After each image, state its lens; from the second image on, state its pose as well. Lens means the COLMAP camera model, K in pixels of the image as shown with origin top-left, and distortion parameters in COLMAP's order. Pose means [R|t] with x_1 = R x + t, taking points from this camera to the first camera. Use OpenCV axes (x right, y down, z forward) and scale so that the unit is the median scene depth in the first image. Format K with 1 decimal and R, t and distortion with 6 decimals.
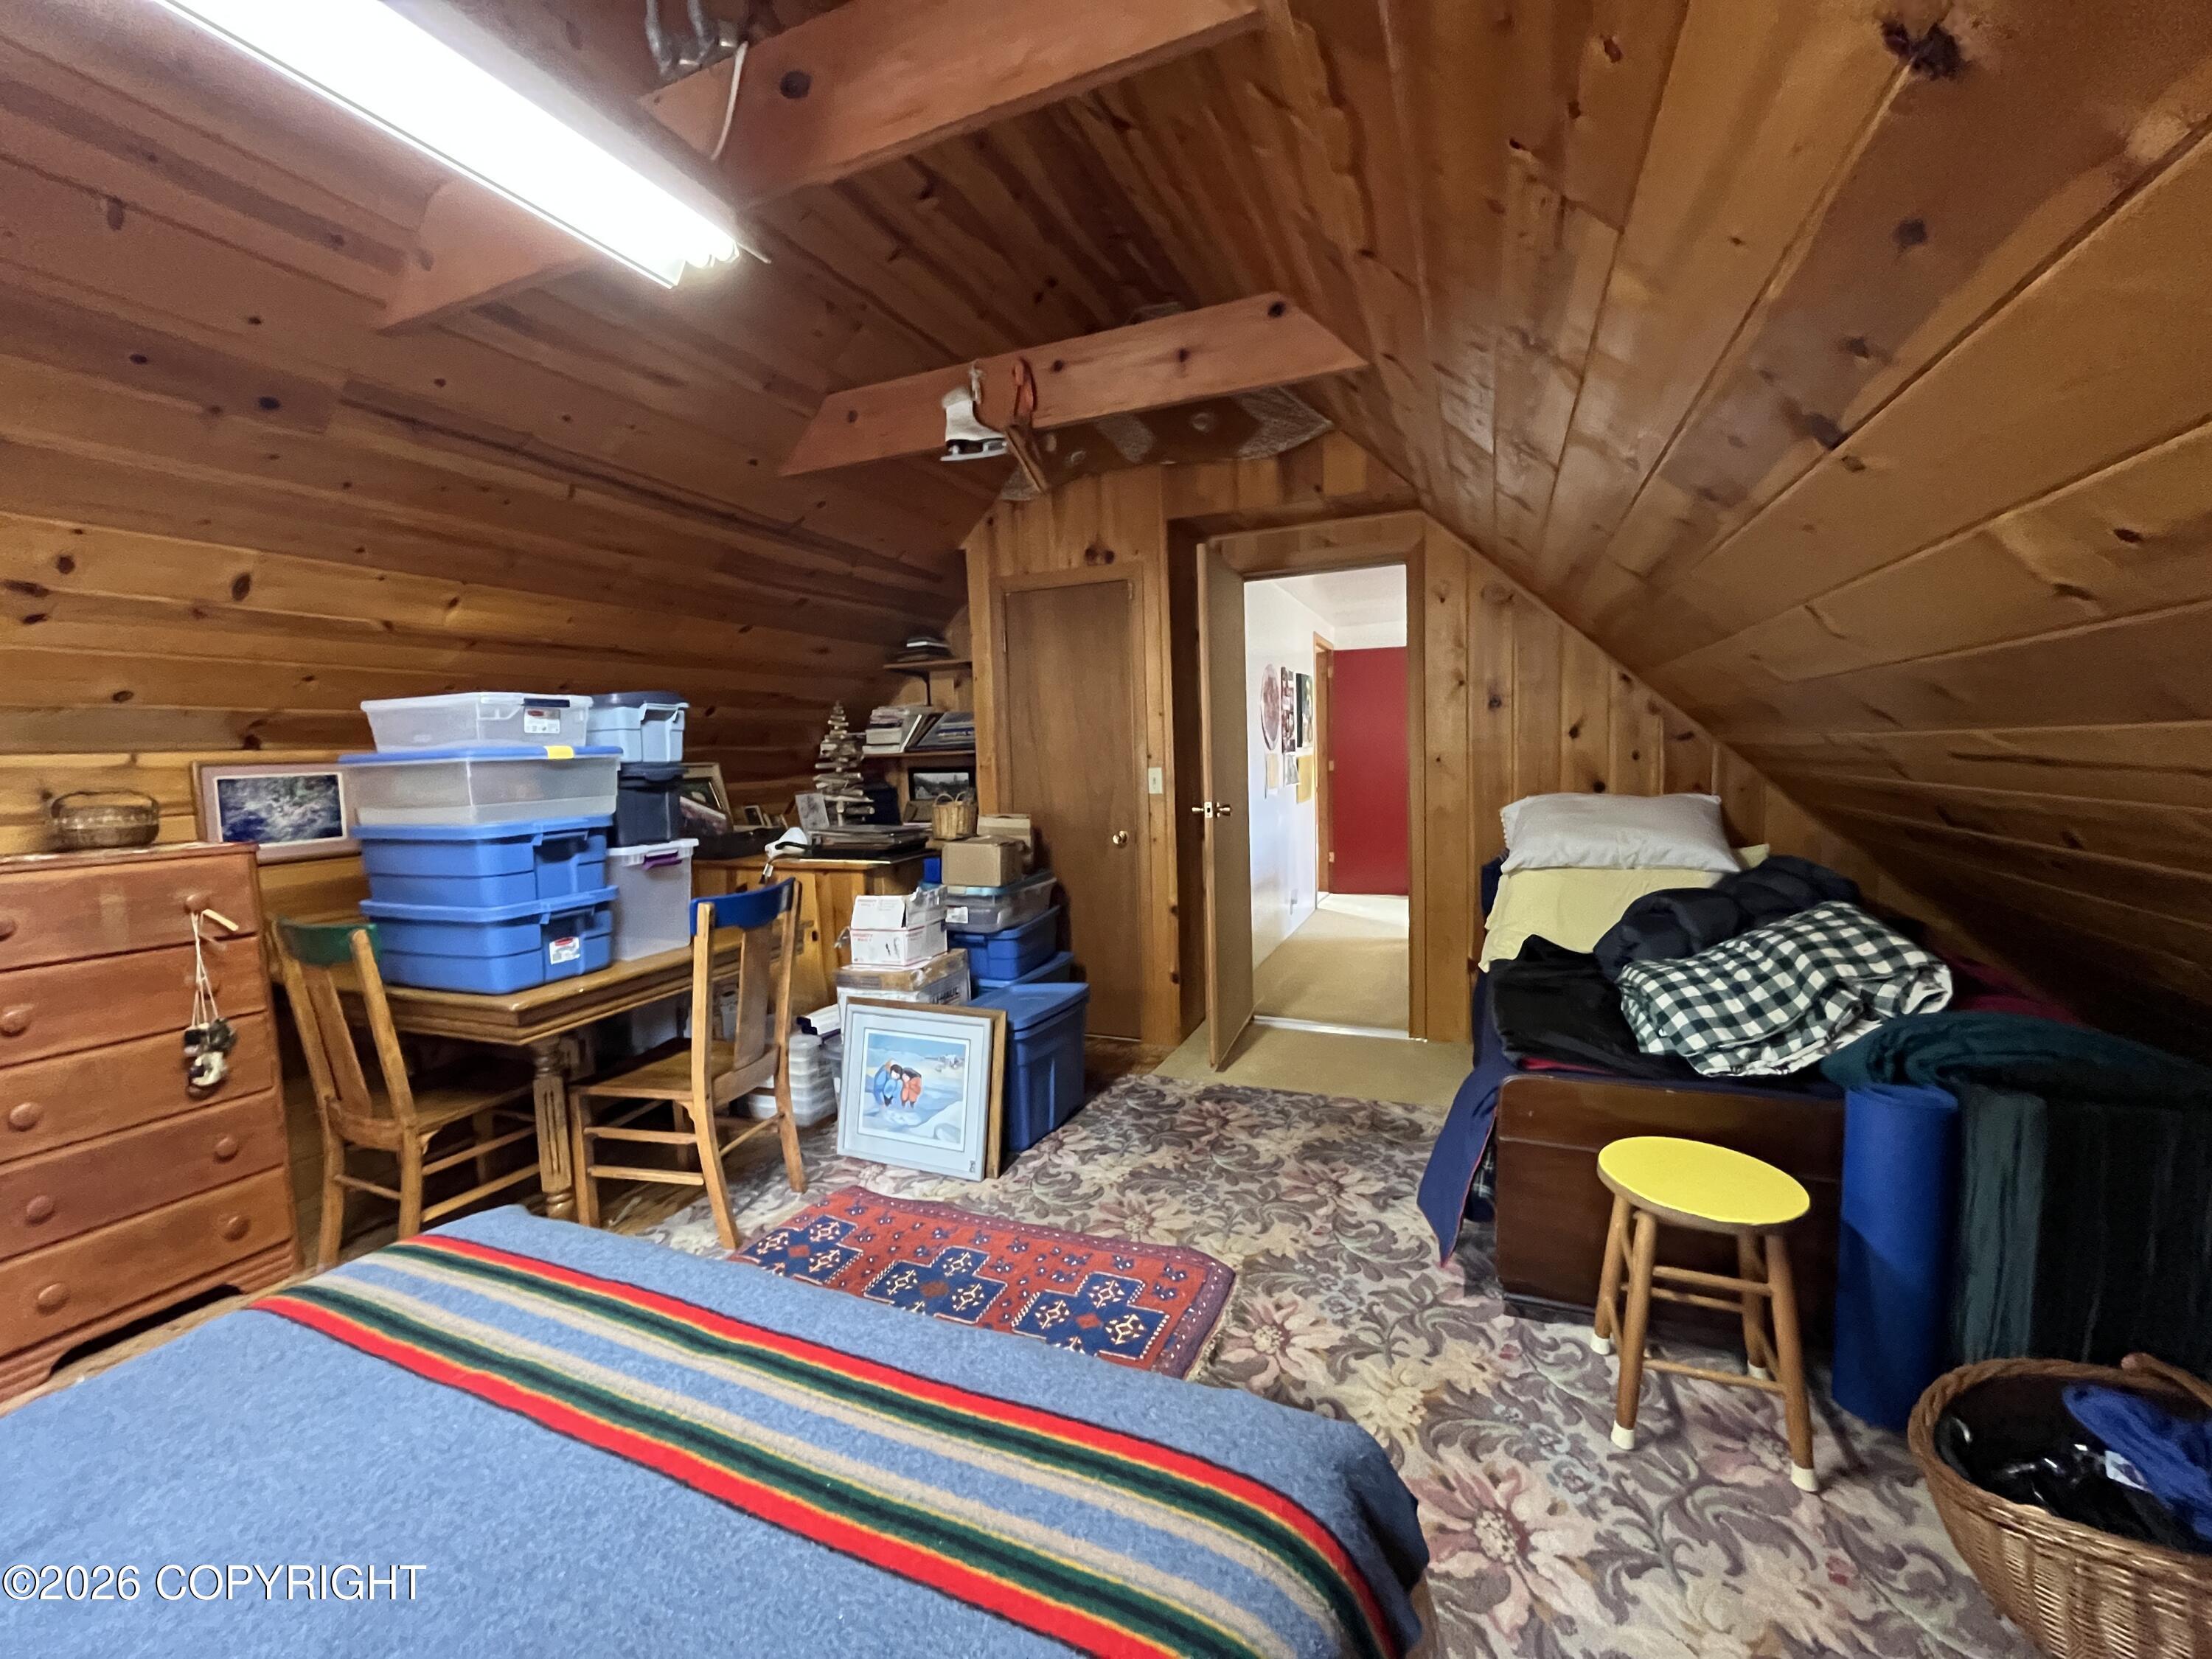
lens RADIAL K [[901.3, 0, 1106.0], [0, 901.3, 829.5], [0, 0, 1]] dist [-0.002558, 0.000011]
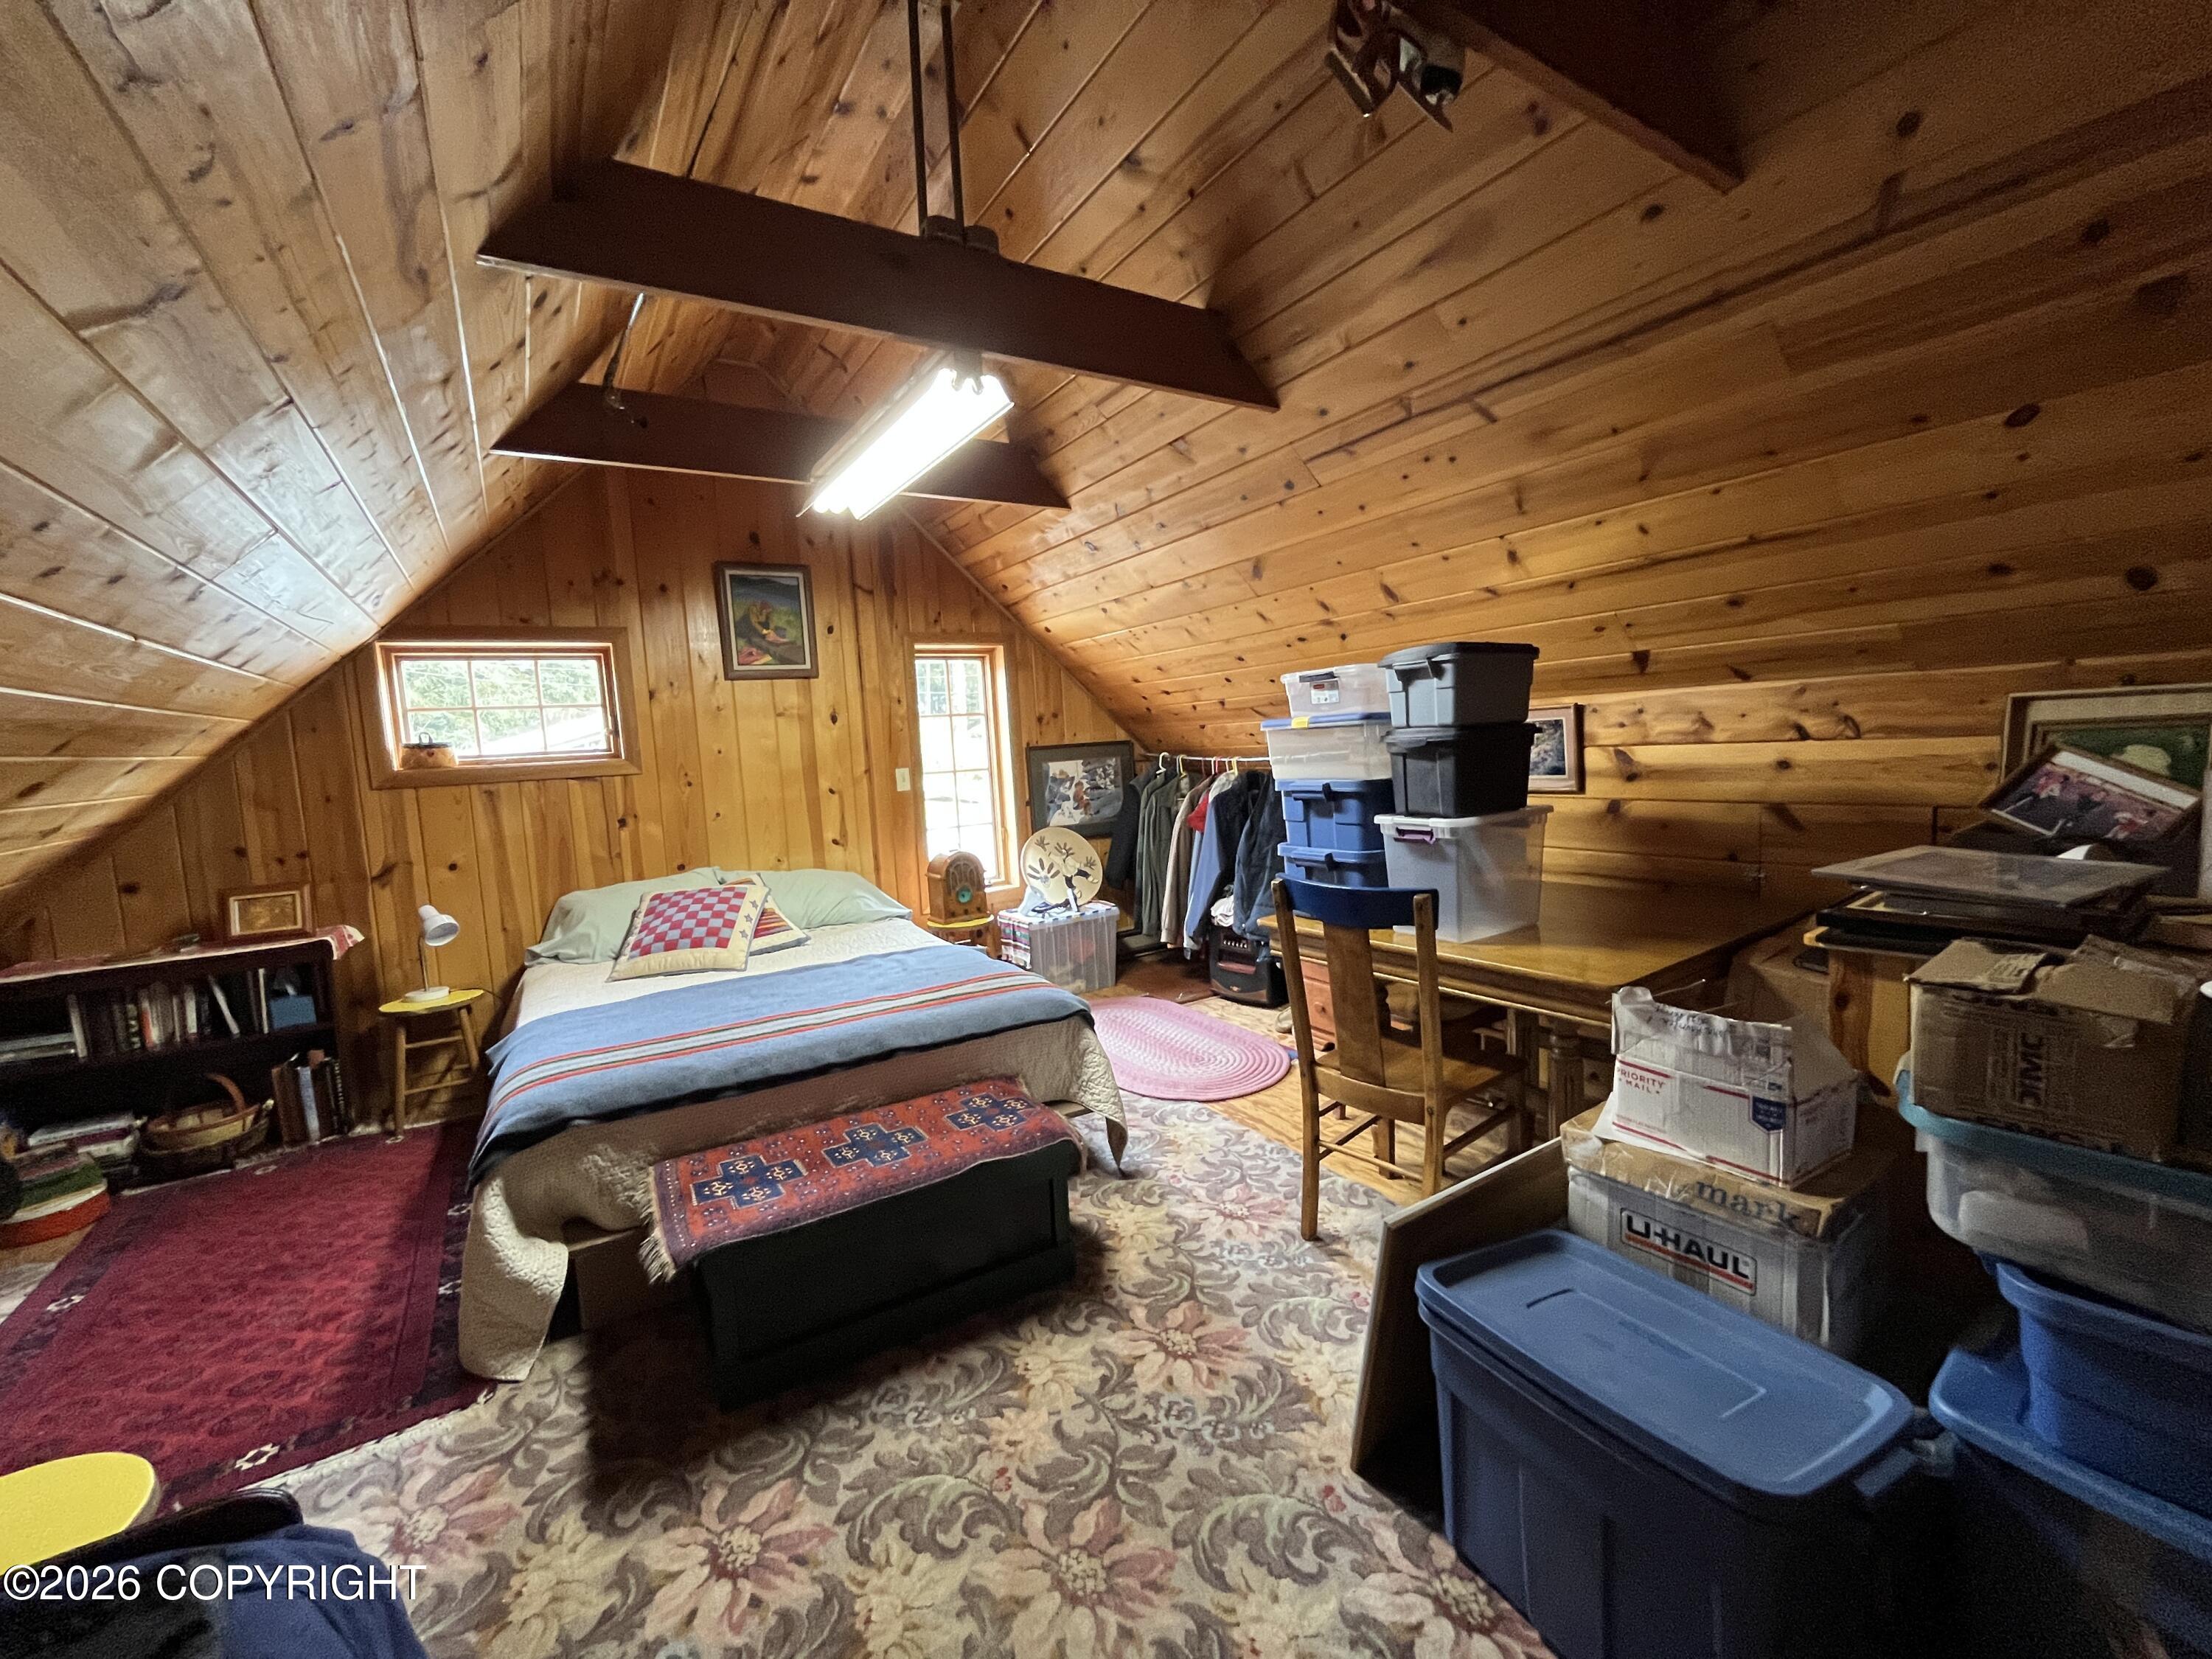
lens RADIAL K [[901.3, 0, 1106.0], [0, 901.3, 829.5], [0, 0, 1]] dist [-0.002558, 0.000011]
pose [[-0.566198, 0.143417, -0.811697, 0.535702], [0.004027, 0.985216, 0.171268, -0.166486], [0.824259, 0.093703, -0.558405, 1.625006]]
